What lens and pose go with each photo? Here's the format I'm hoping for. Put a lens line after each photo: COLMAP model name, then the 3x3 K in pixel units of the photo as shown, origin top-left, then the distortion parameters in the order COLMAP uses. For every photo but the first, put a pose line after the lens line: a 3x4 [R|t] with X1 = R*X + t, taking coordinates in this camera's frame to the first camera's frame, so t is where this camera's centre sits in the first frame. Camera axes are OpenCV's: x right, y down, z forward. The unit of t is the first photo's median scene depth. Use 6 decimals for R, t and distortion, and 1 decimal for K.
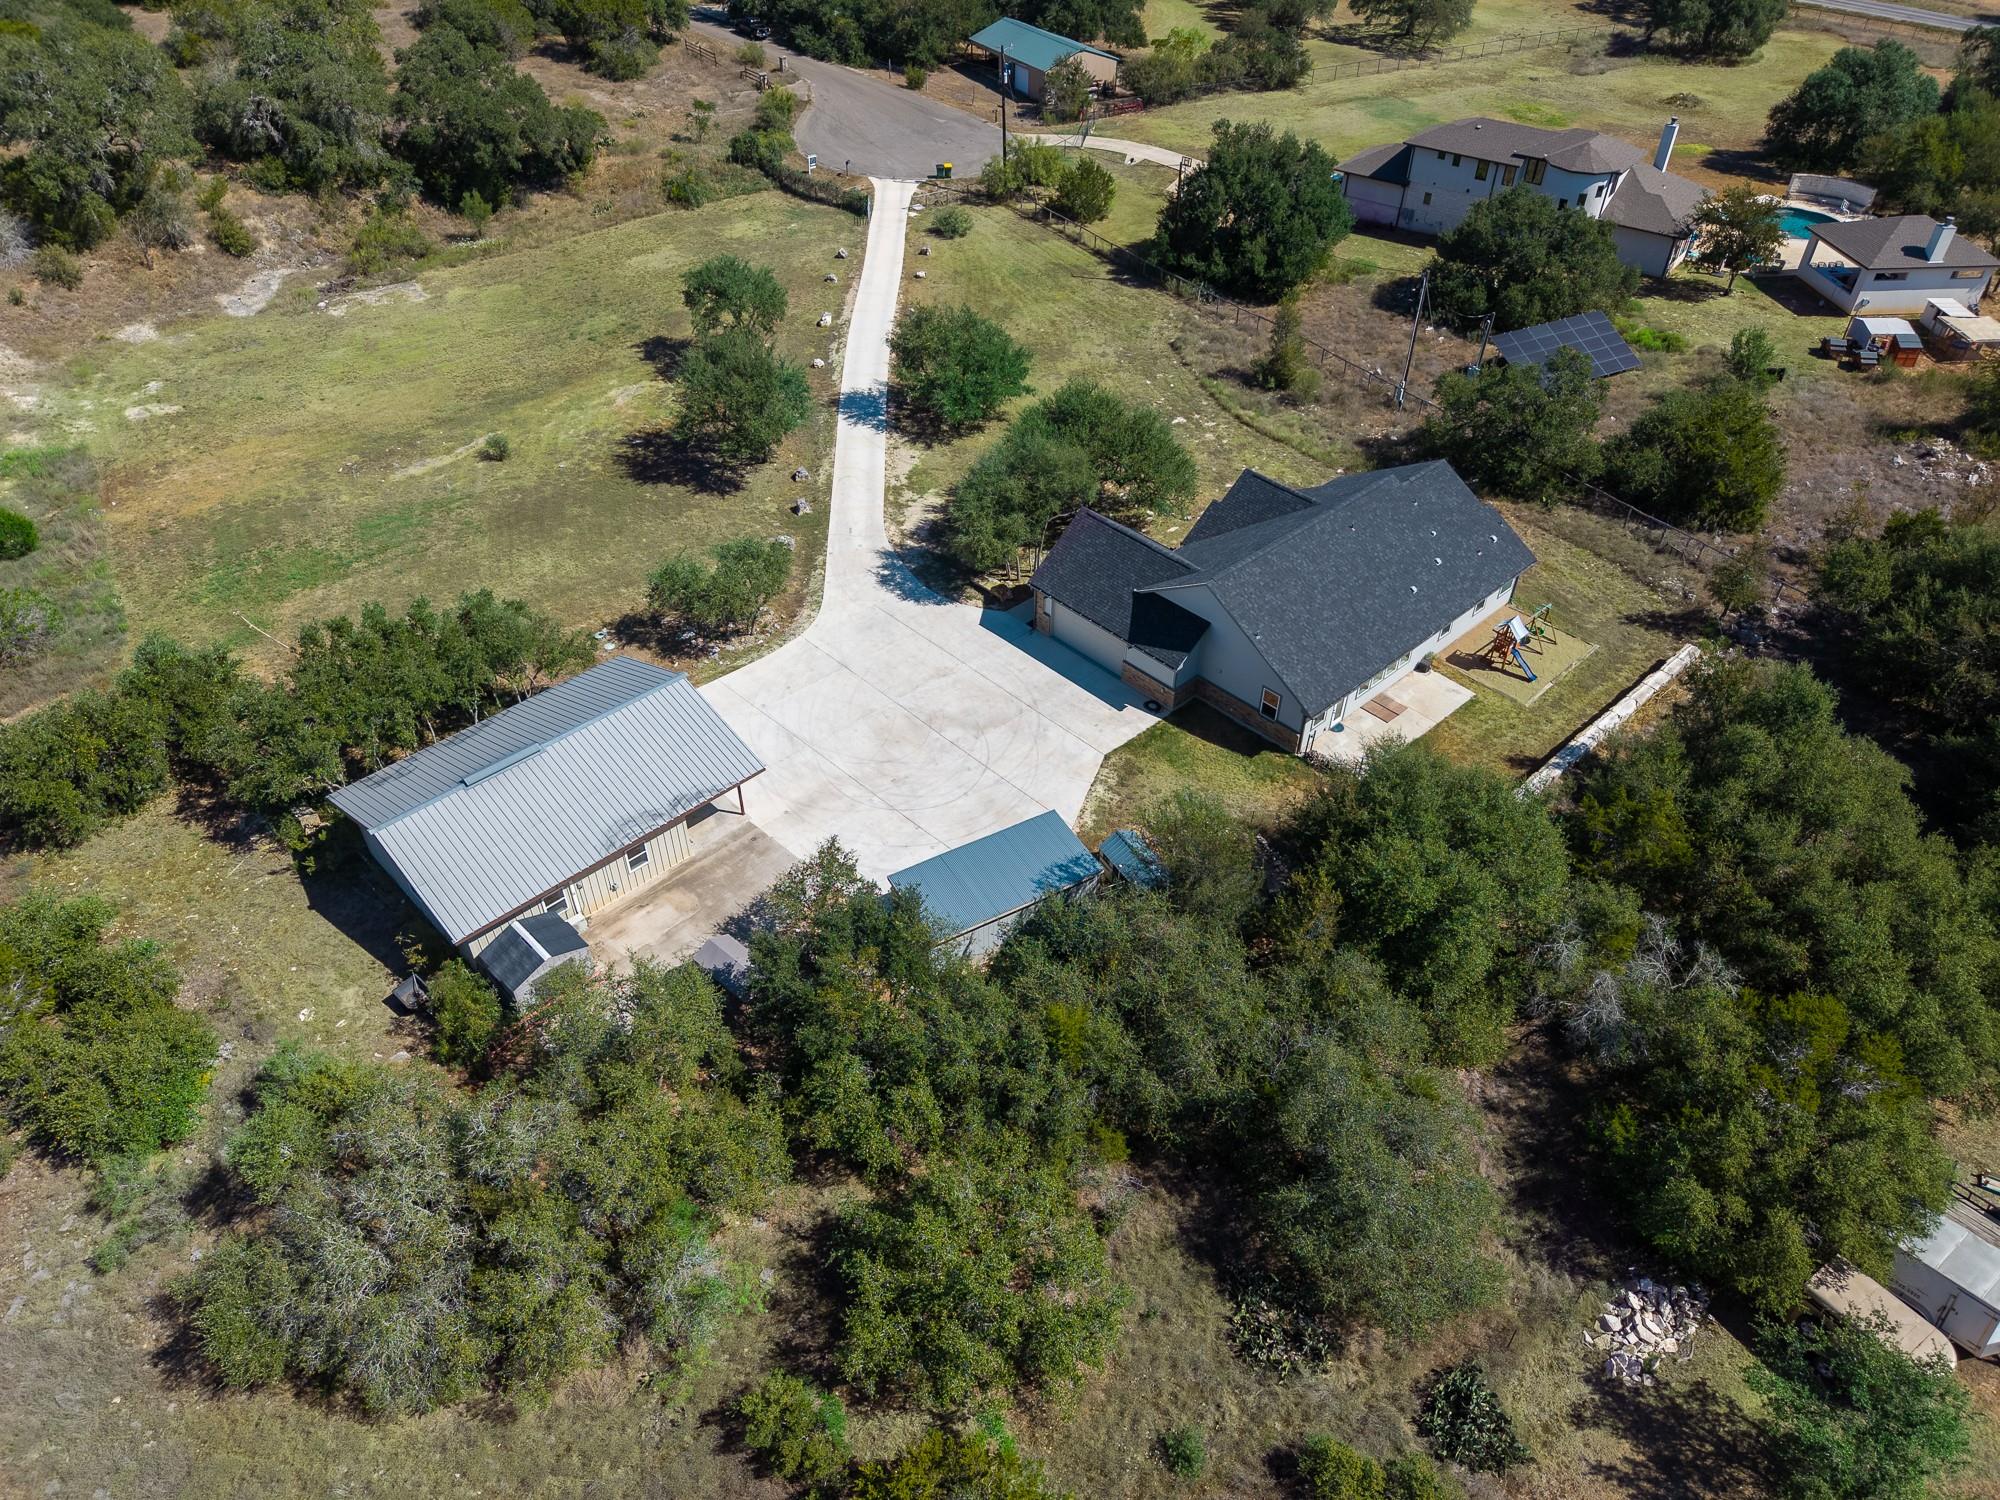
lens RADIAL K [[1347.3, 0, 1012.3], [0, 1347.3, 754.5], [0, 0, 1]] dist [0.017582, -0.015613]
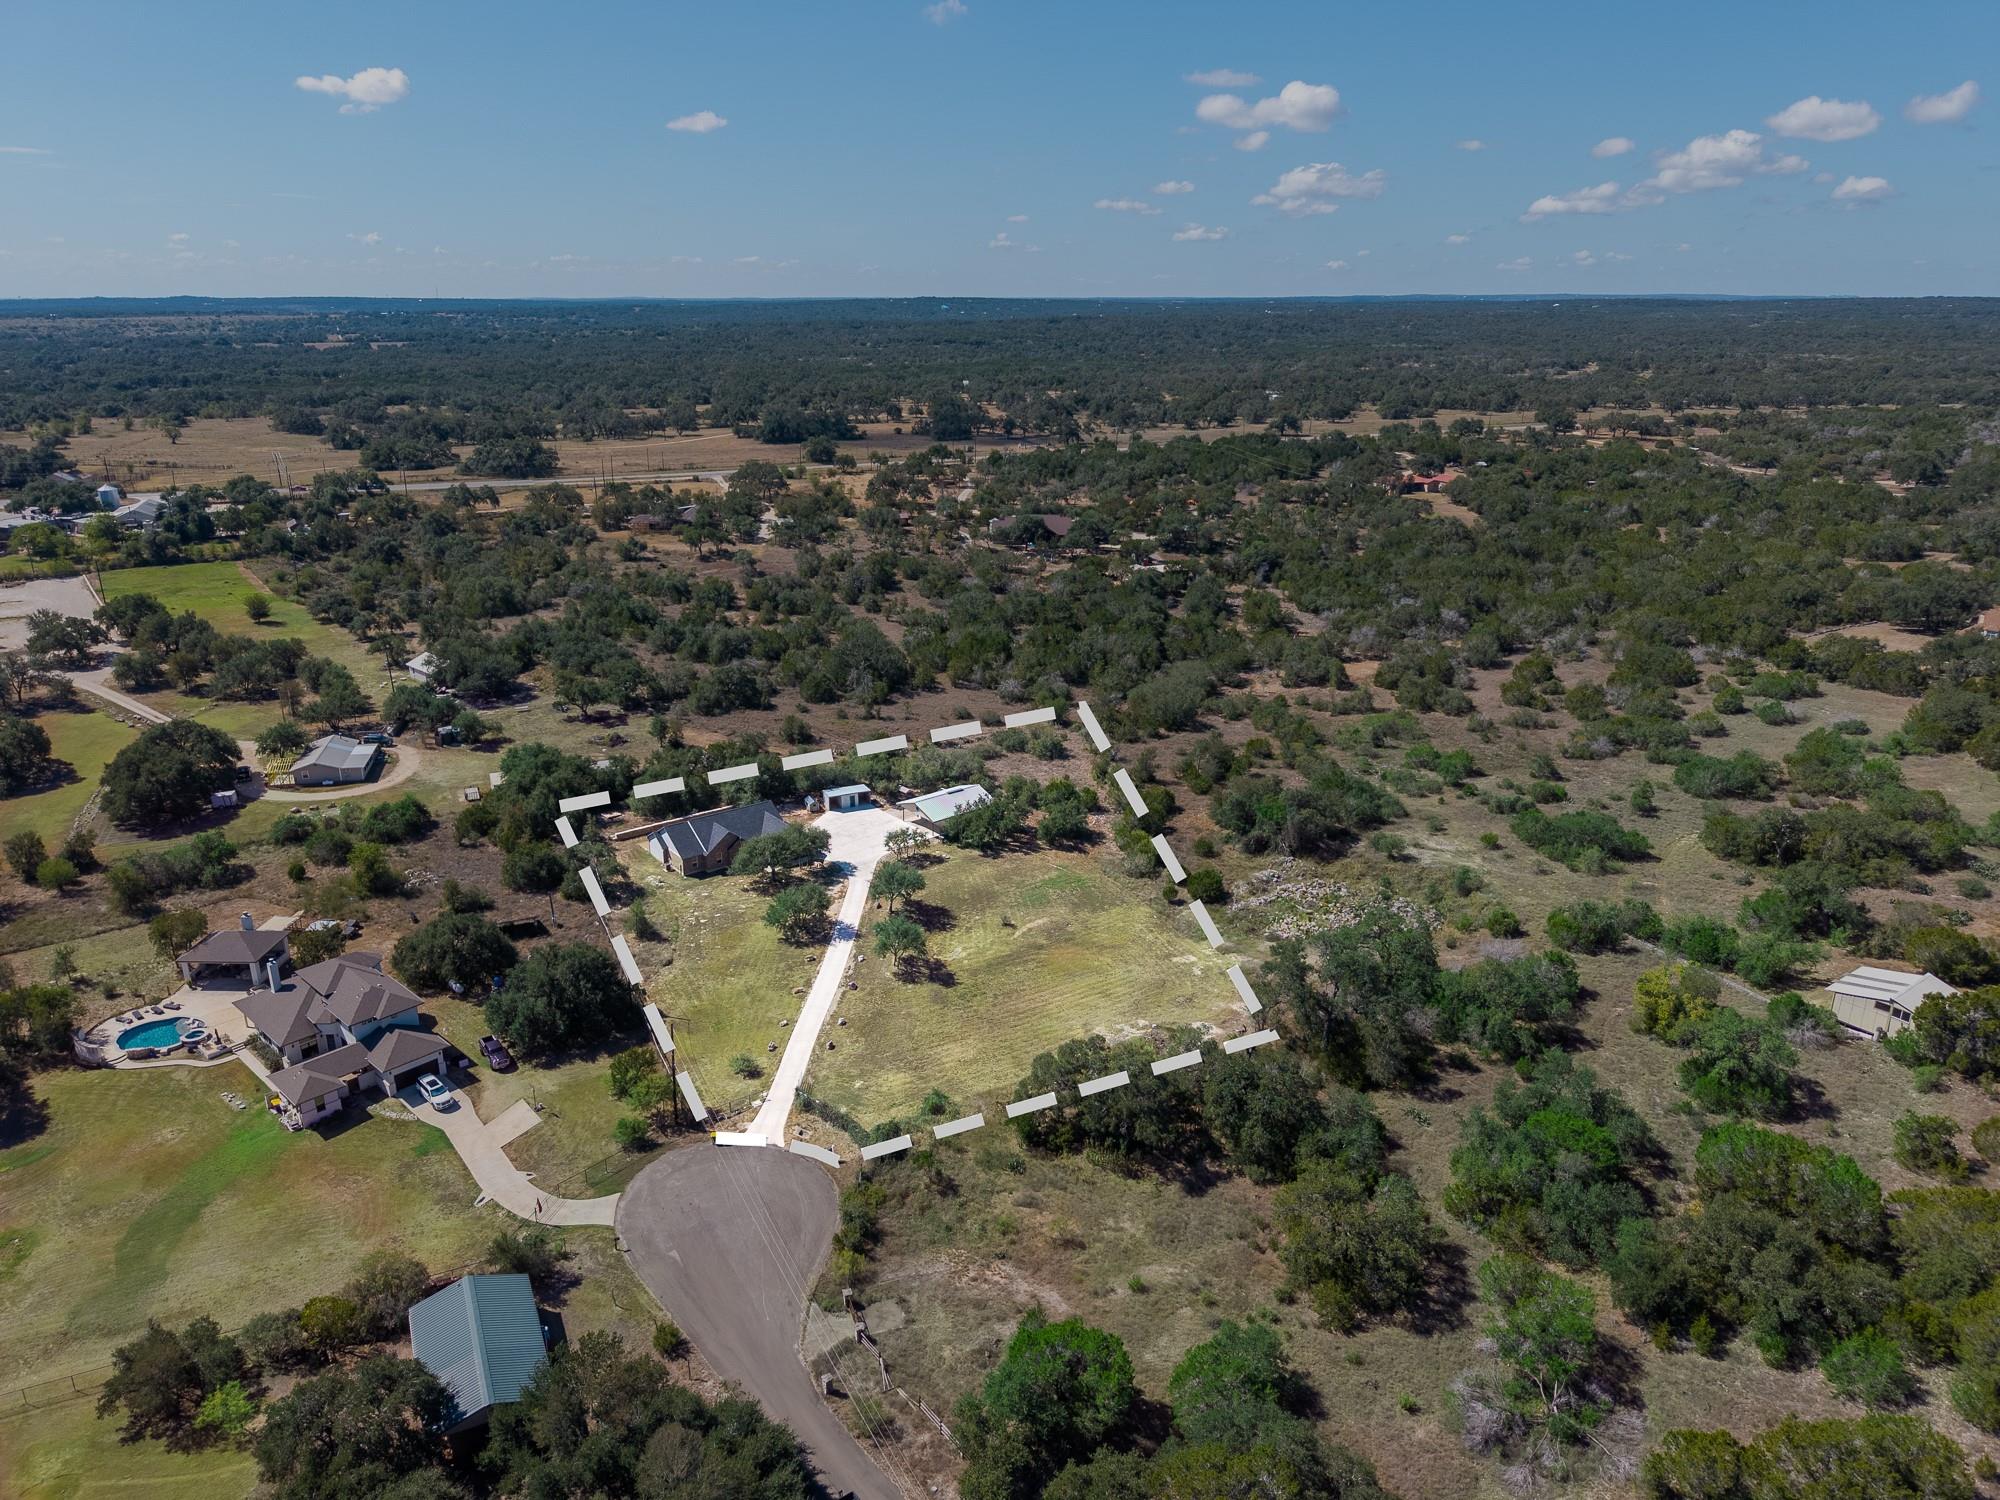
lens RADIAL K [[1347.3, 0, 999.8], [0, 1347.3, 749.6], [0, 0, 1]] dist [0.017582, -0.015613]
pose [[-0.995359, -0.042245, 0.086457, -0.587986], [0.052743, 0.511973, 0.857381, -2.476246], [-0.080484, 0.857962, -0.507369, 2.025445]]
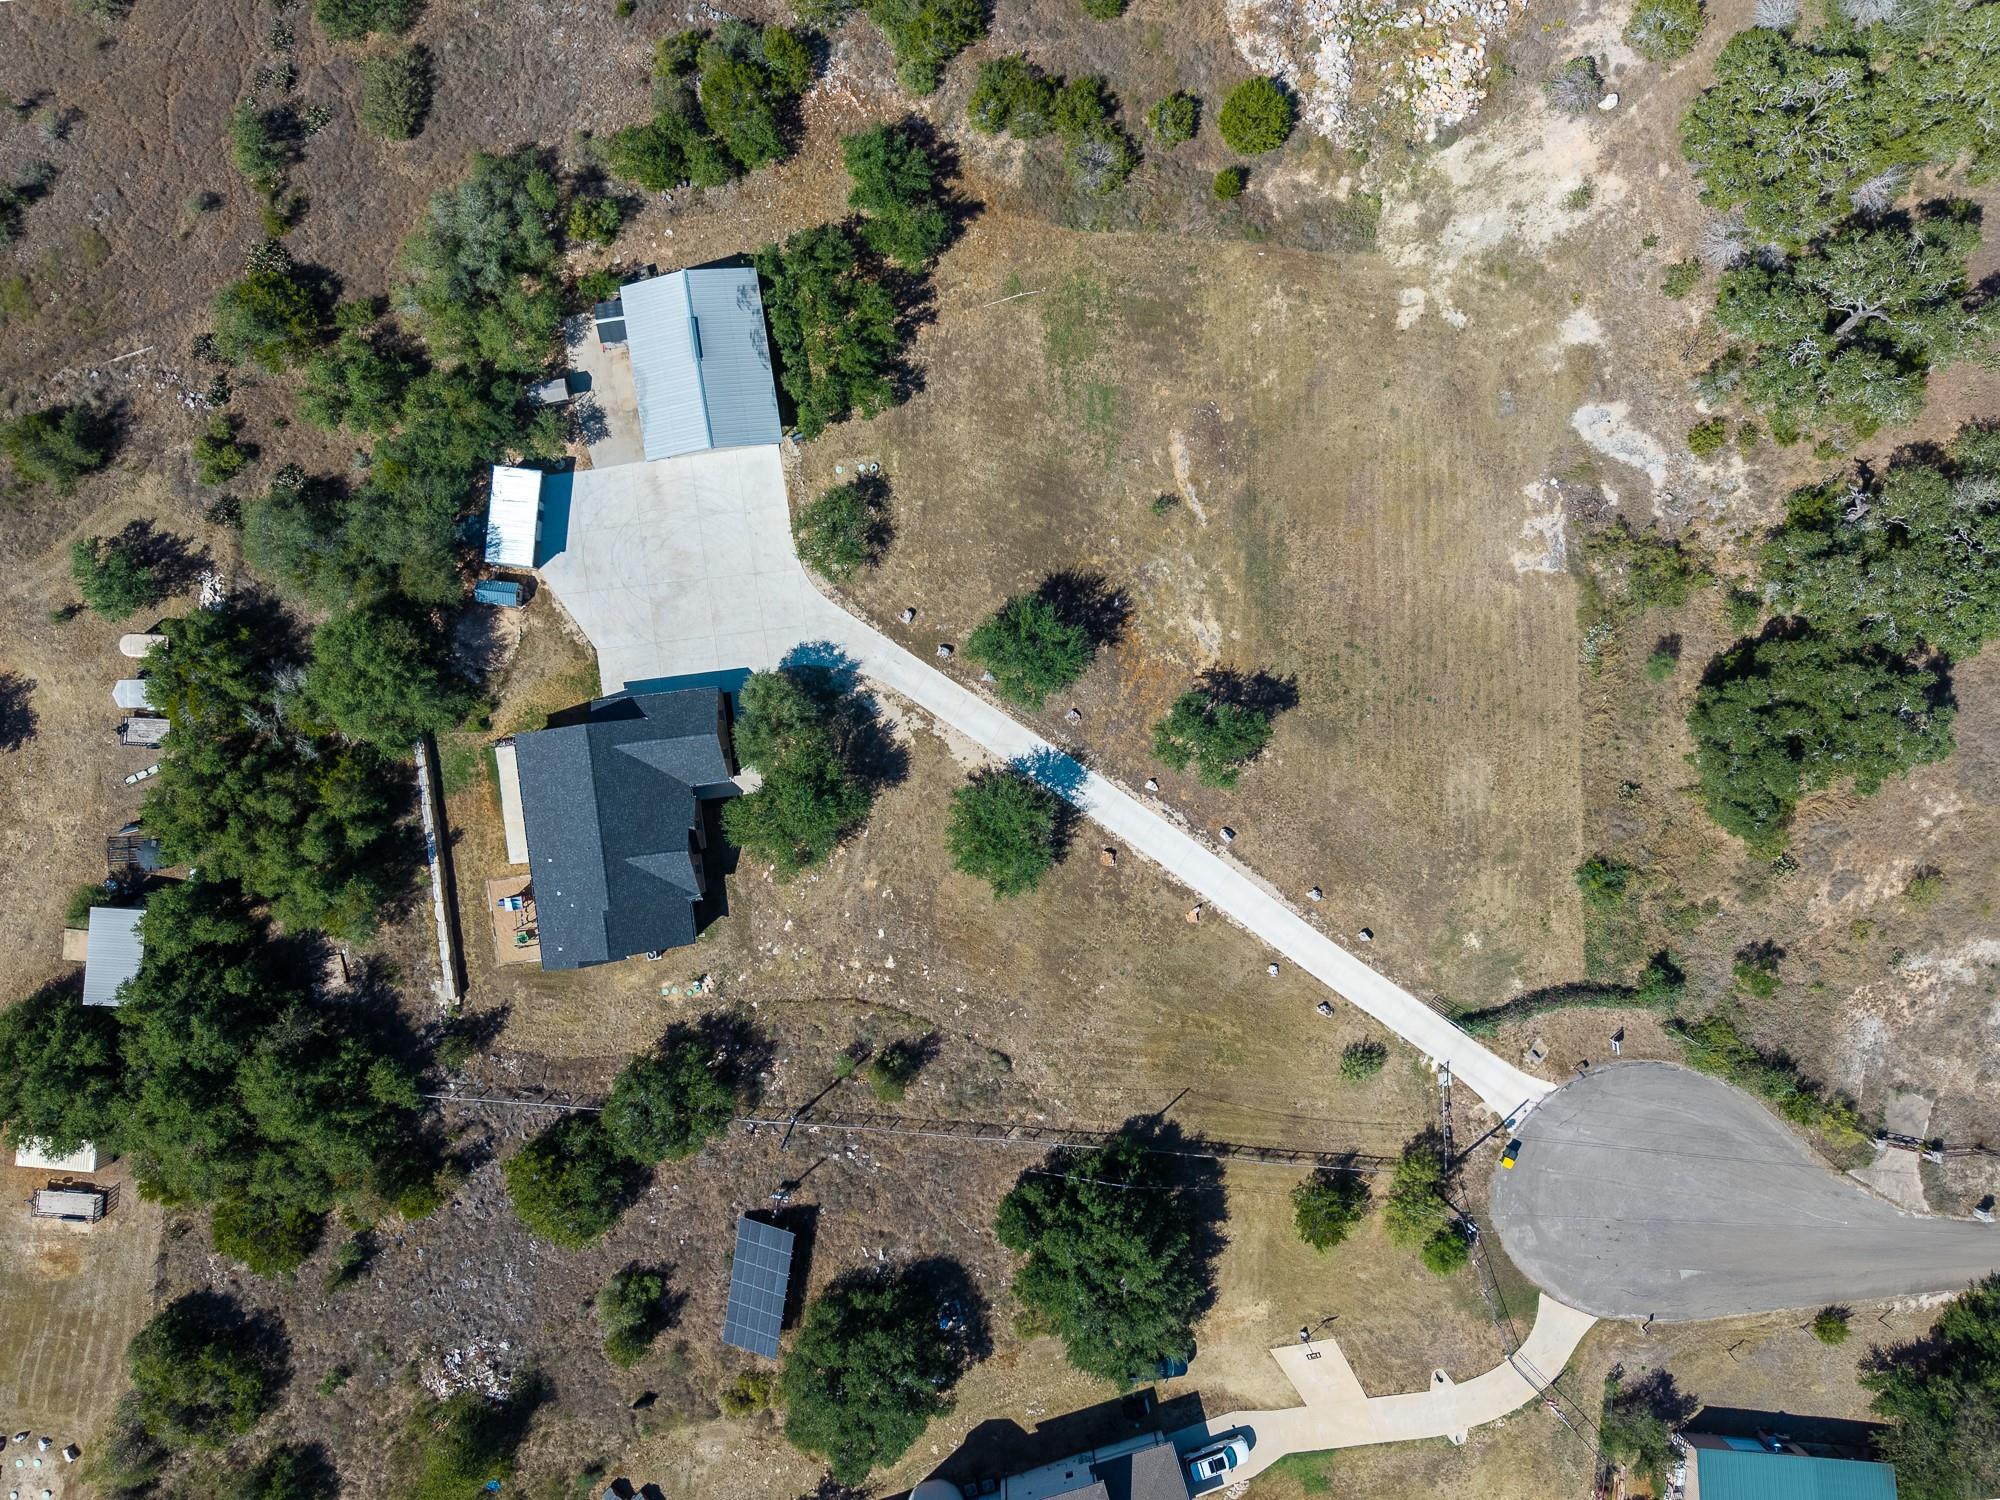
lens RADIAL K [[1347.3, 0, 1002.1], [0, 1347.3, 741.1], [0, 0, 1]] dist [0.017582, -0.015613]
pose [[-0.592711, 0.805409, 0.003207, -0.119202], [-0.526278, -0.390304, 0.755443, -1.286572], [0.609692, 0.446072, 0.655207, 0.167853]]
